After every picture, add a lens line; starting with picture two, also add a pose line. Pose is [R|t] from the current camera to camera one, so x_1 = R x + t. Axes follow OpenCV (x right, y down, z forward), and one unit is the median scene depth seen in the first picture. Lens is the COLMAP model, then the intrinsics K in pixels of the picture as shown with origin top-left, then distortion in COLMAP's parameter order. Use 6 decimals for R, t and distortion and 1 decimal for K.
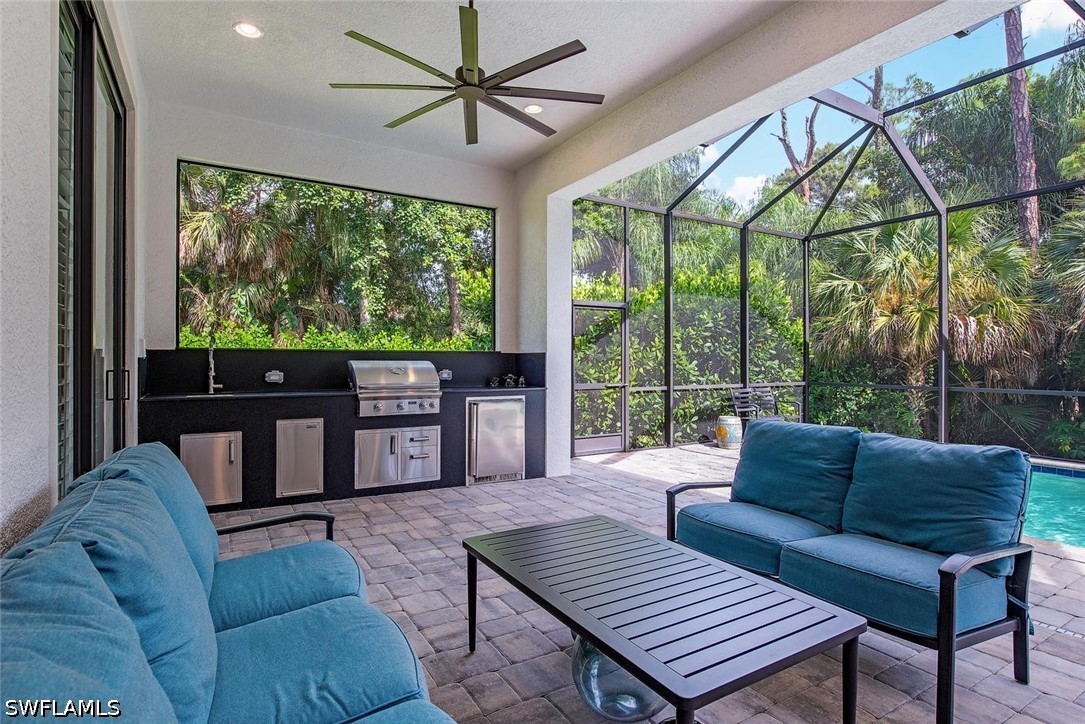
lens RADIAL K [[550.8, 0, 546.1], [0, 550.8, 363.9], [0, 0, 1]] dist [0.000783, -0.002391]
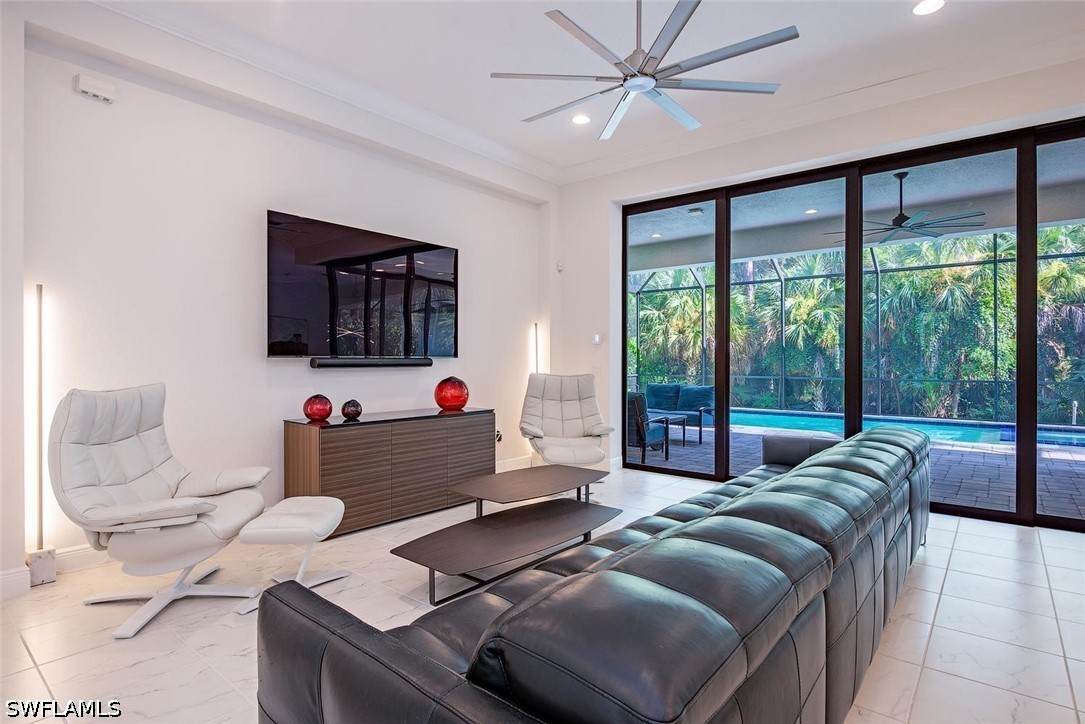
lens RADIAL K [[553.8, 0, 544.8], [0, 553.8, 358.7], [0, 0, 1]] dist [-0.000868, -0.002375]
pose [[0.944548, -0.001562, 0.328369, -0.318073], [0.003067, 0.999987, -0.004067, -0.007796], [-0.328359, 0.004848, 0.944541, -0.466068]]
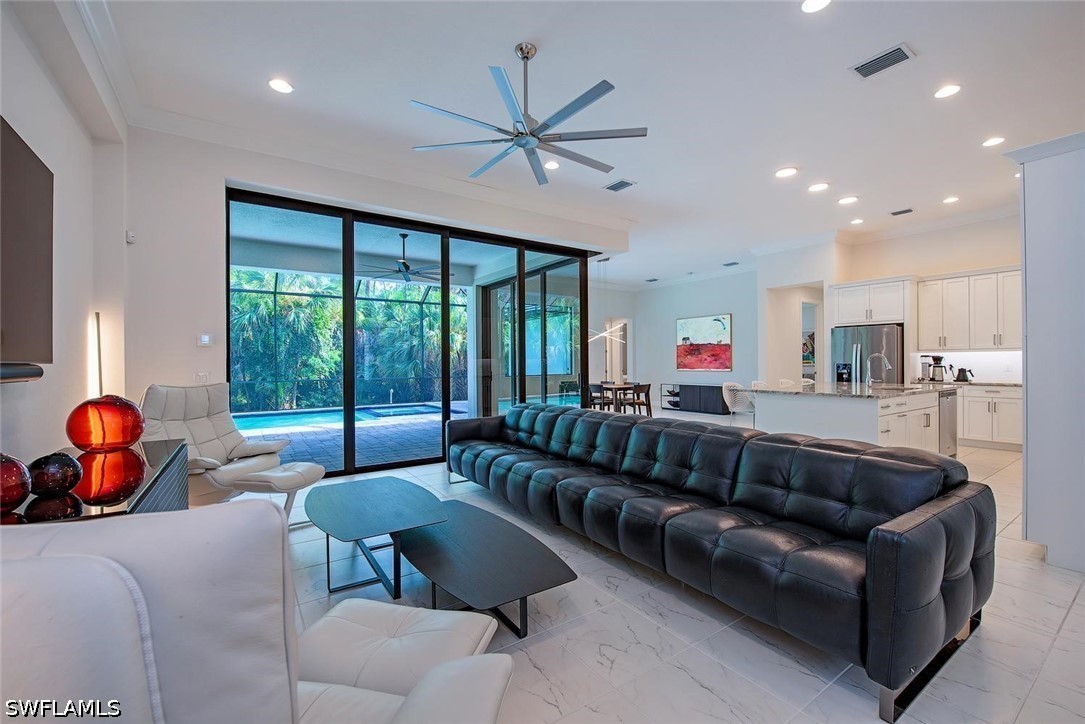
lens RADIAL K [[454.5, 0, 537.0], [0, 454.5, 364.3], [0, 0, 1]] dist [-0.009246, -0.000068]
pose [[-0.036581, -0.005329, 0.999316, -0.452270], [0.012246, 0.999908, 0.005780, -0.008801], [-0.999256, 0.012449, -0.036513, -0.237919]]
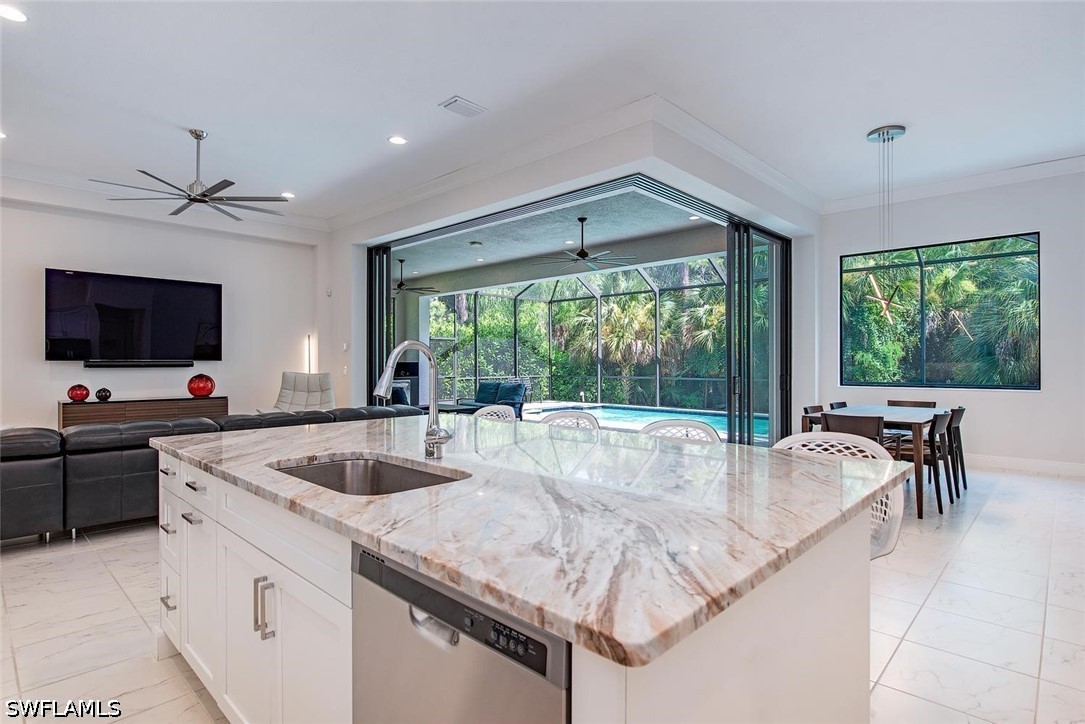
lens RADIAL K [[550.8, 0, 544.8], [0, 550.8, 365.4], [0, 0, 1]] dist [0.000783, -0.002391]
pose [[0.965548, -0.005101, 0.260174, -0.046732], [0.004488, 0.999986, 0.002947, -0.005637], [-0.260185, -0.001678, 0.965557, -0.725620]]
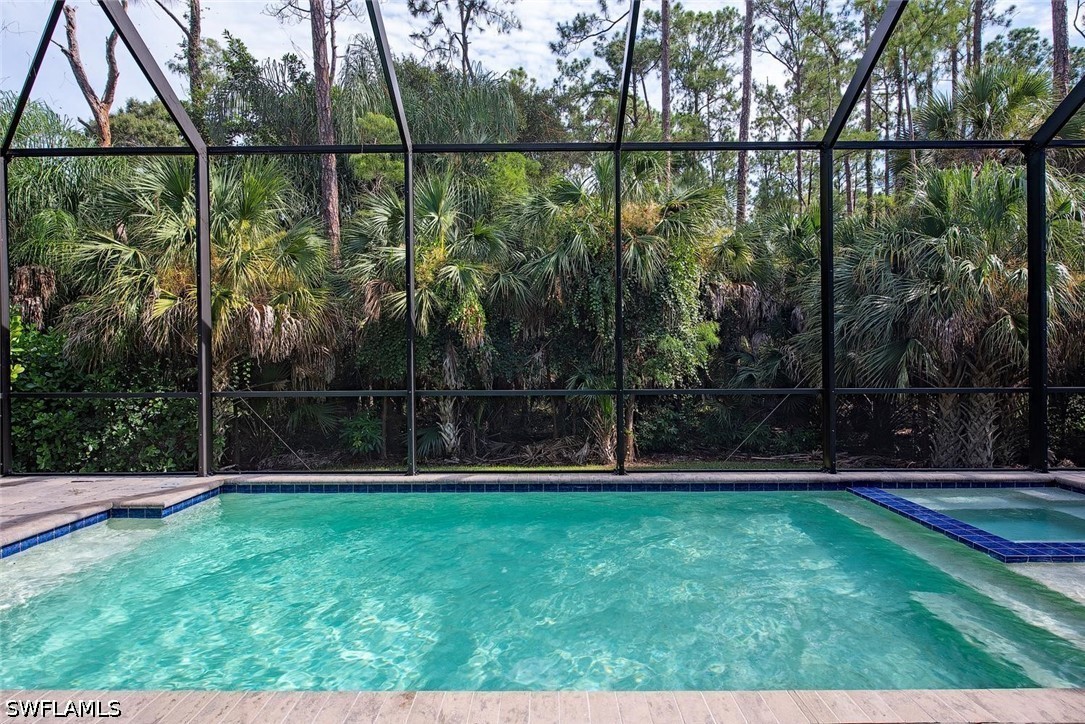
lens RADIAL K [[595.5, 0, 546.9], [0, 595.5, 364.7], [0, 0, 1]] dist [-0.014848, -0.001453]
pose [[0.518244, -0.014760, 0.855106, 0.191603], [0.011426, 0.999881, 0.010334, 0.001308], [-0.855157, 0.004415, 0.518351, 0.139521]]
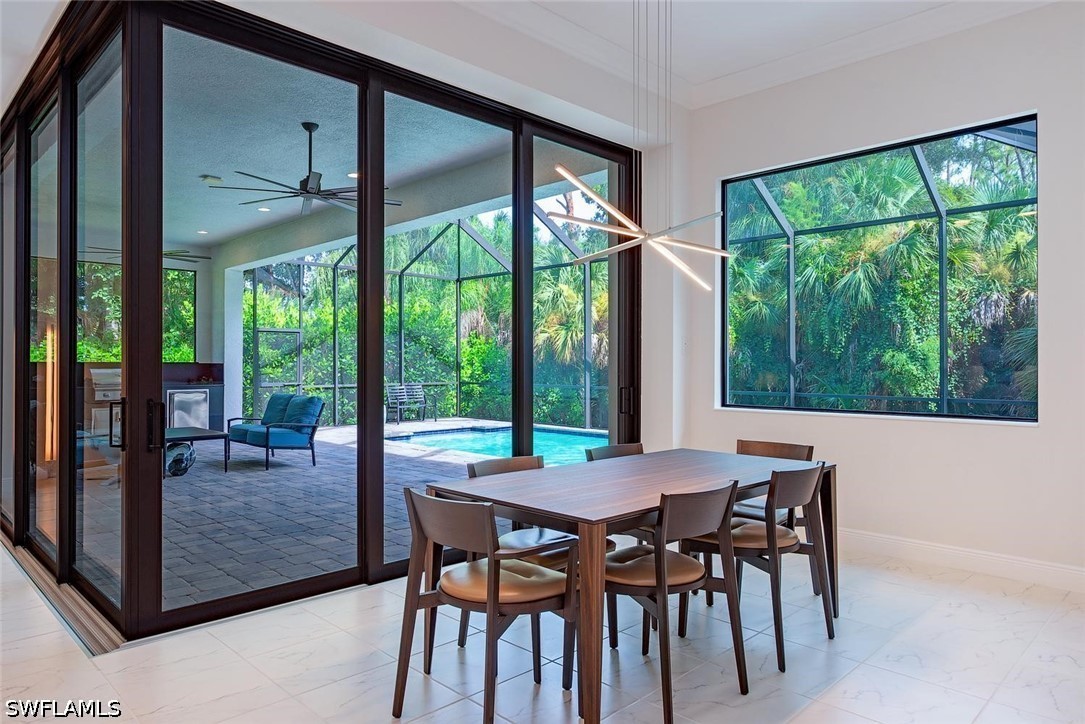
lens RADIAL K [[684.5, 0, 546.2], [0, 684.5, 359.9], [0, 0, 1]] dist [0.009843, 0.003164]
pose [[0.971548, 0.000850, 0.236839, 0.225358], [0.001269, 0.999961, -0.008793, -0.006186], [-0.236838, 0.008844, 0.971509, -0.614669]]
